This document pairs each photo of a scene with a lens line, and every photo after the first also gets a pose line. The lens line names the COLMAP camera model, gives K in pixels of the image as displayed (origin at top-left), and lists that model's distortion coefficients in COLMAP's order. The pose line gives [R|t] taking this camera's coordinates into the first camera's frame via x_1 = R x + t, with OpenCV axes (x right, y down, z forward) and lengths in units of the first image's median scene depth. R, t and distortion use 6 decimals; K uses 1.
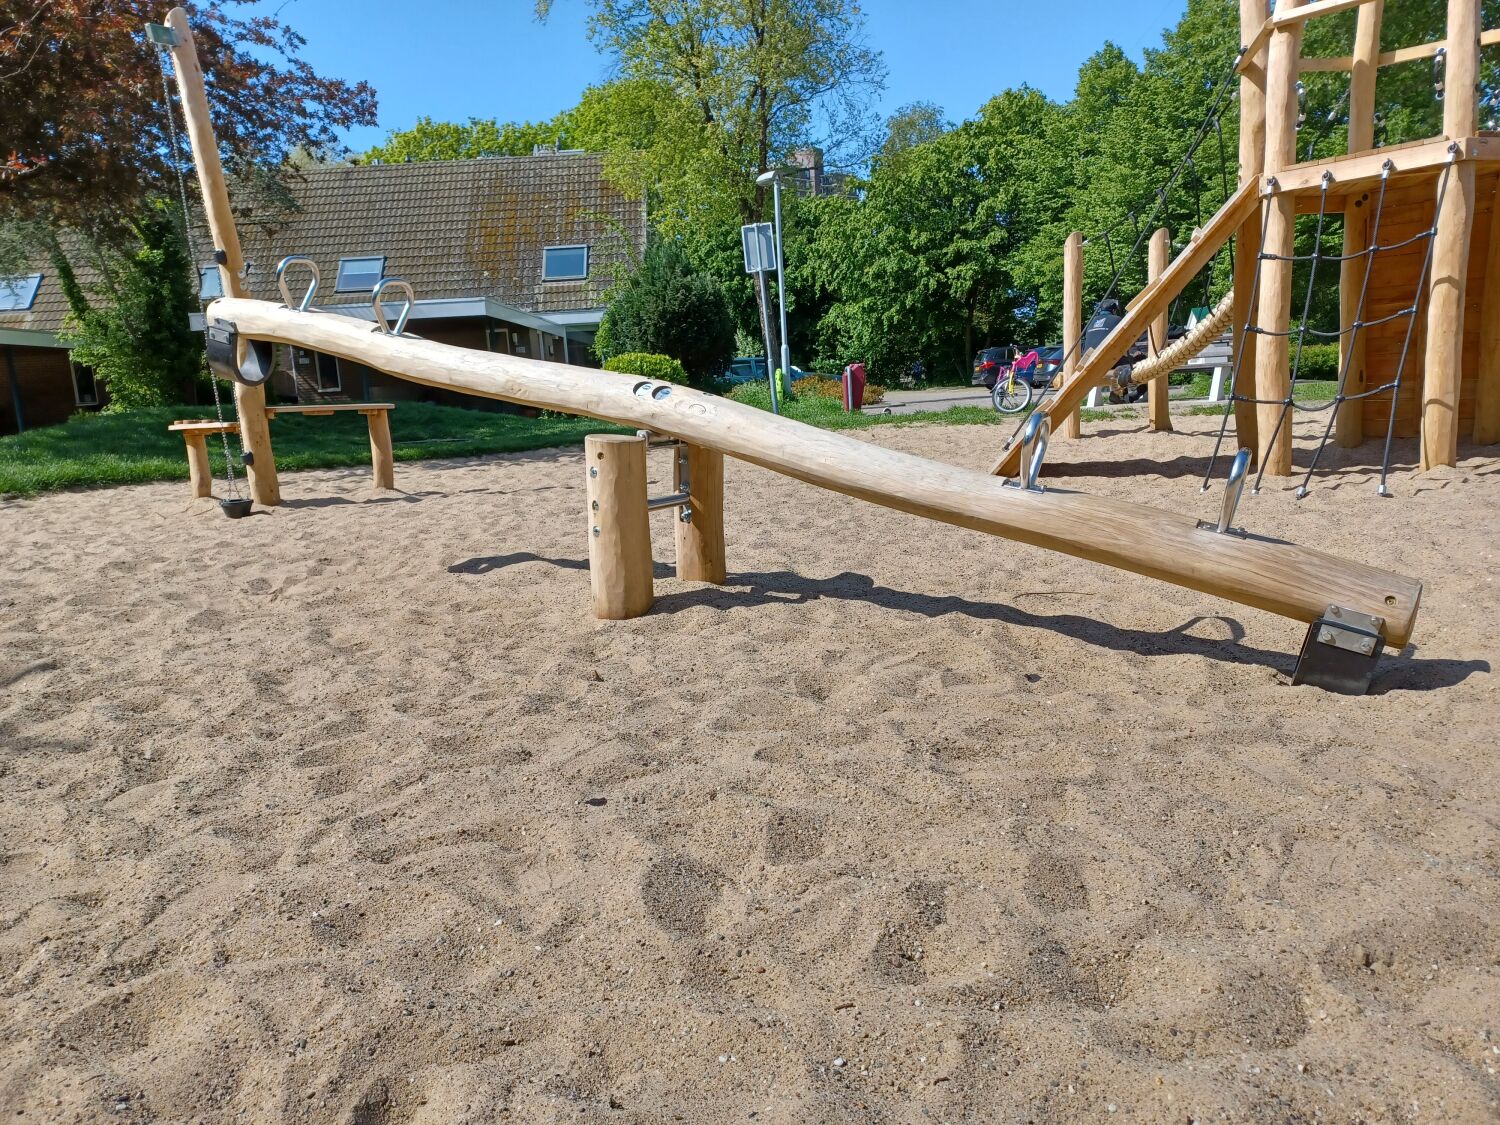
lens RADIAL K [[1089.9, 0, 754.1], [0, 1089.9, 570.8], [0, 0, 1]] dist [0.100967, -0.112195]
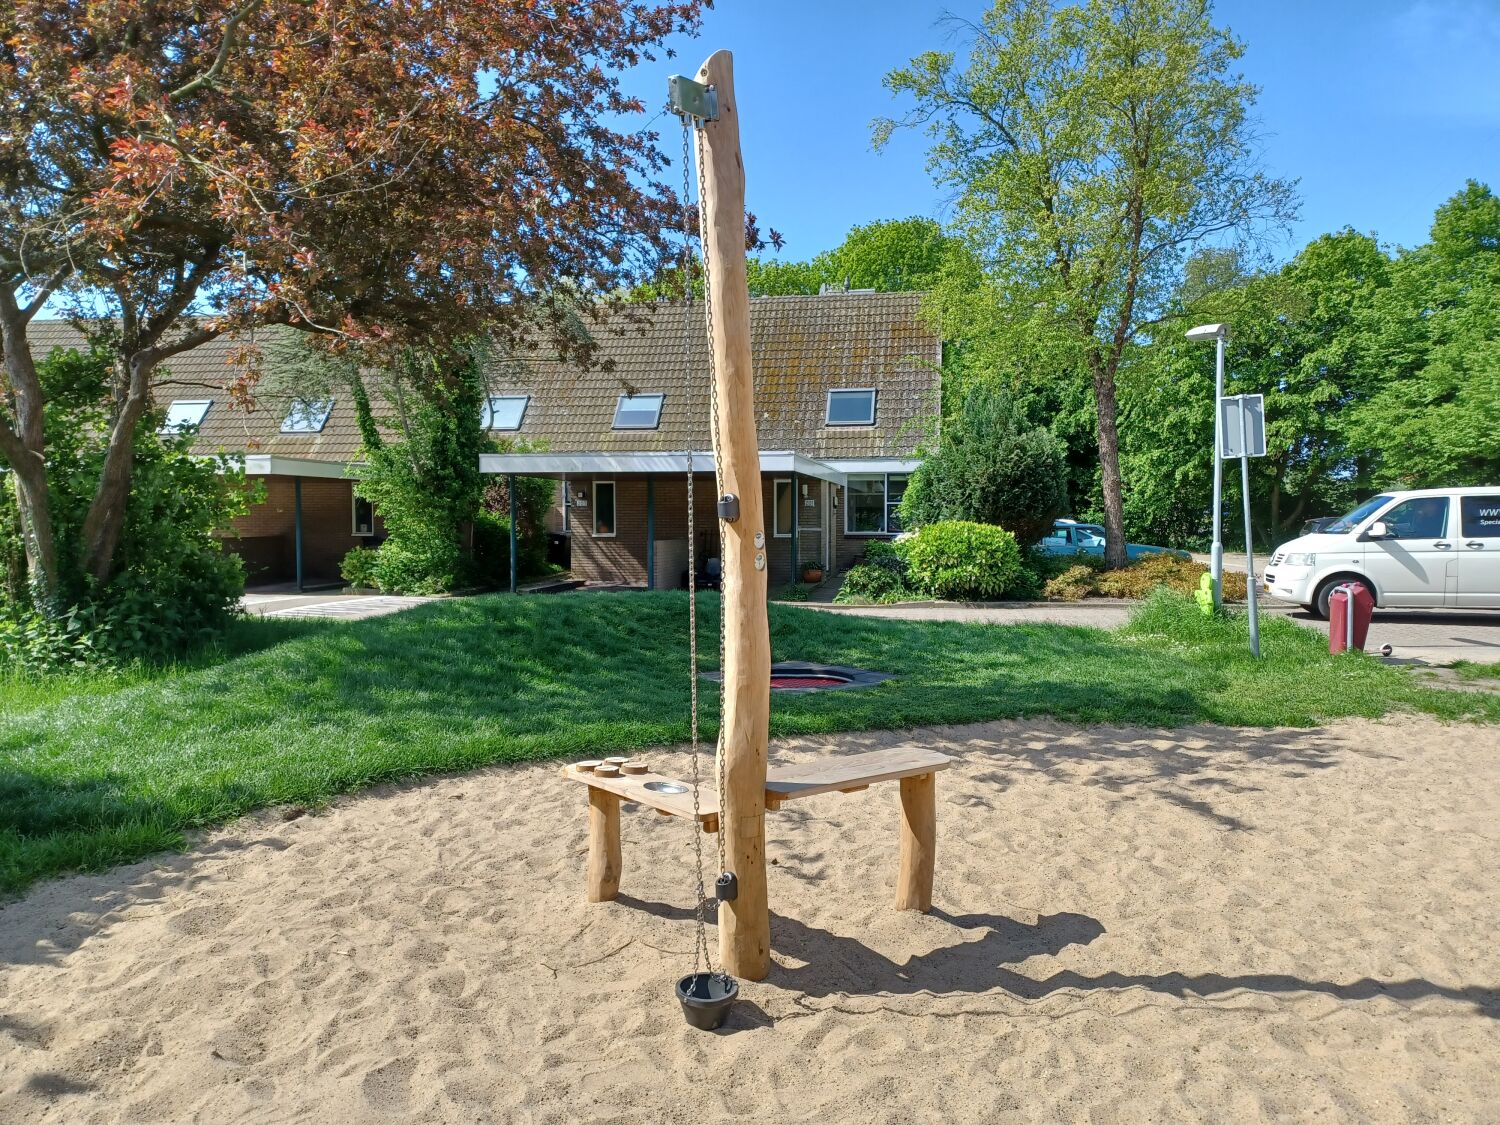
lens RADIAL K [[1101.0, 0, 774.3], [0, 1101.0, 594.5], [0, 0, 1]] dist [0.074017, -0.033278]
pose [[0.983642, 0.071162, -0.165480, -0.071371], [-0.086482, 0.992422, -0.087291, -0.037798], [0.158014, 0.100174, 0.982342, 0.097080]]
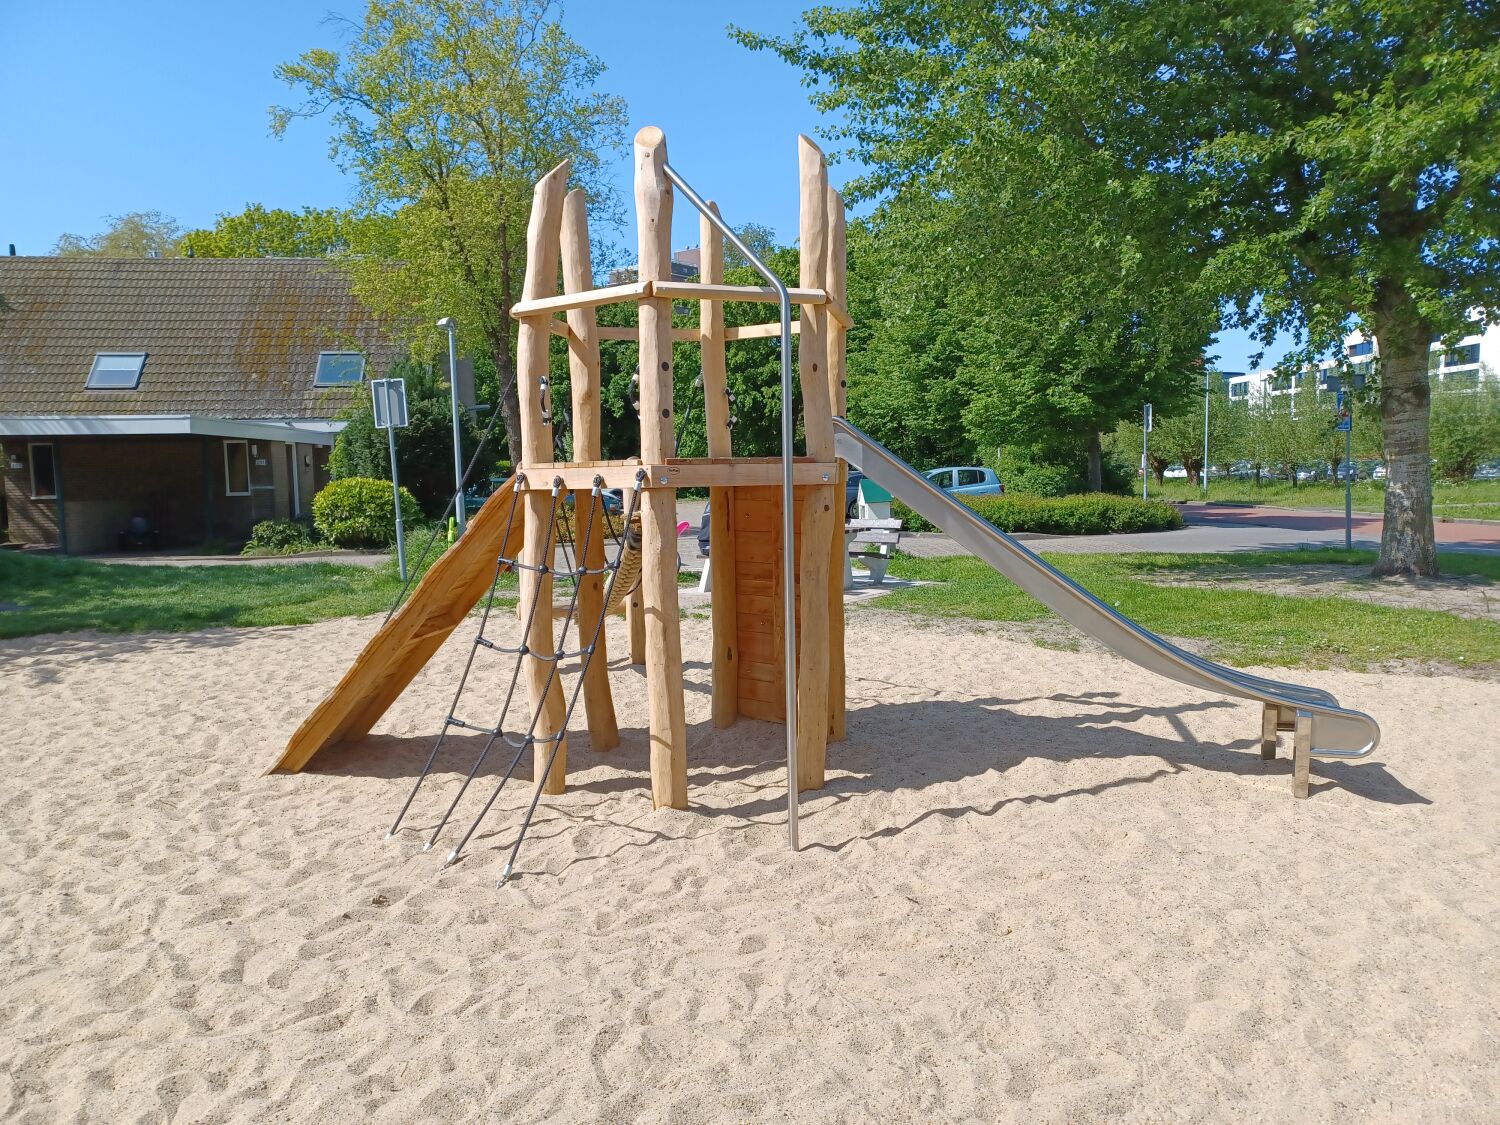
lens RADIAL K [[1097.1, 0, 751.5], [0, 1097.1, 584.8], [0, 0, 1]] dist [0.031023, -0.006816]
pose [[0.993895, 0.030466, 0.106037, 0.090224], [-0.023187, 0.997332, -0.069218, -0.032967], [-0.107863, 0.066336, 0.991950, 0.014356]]
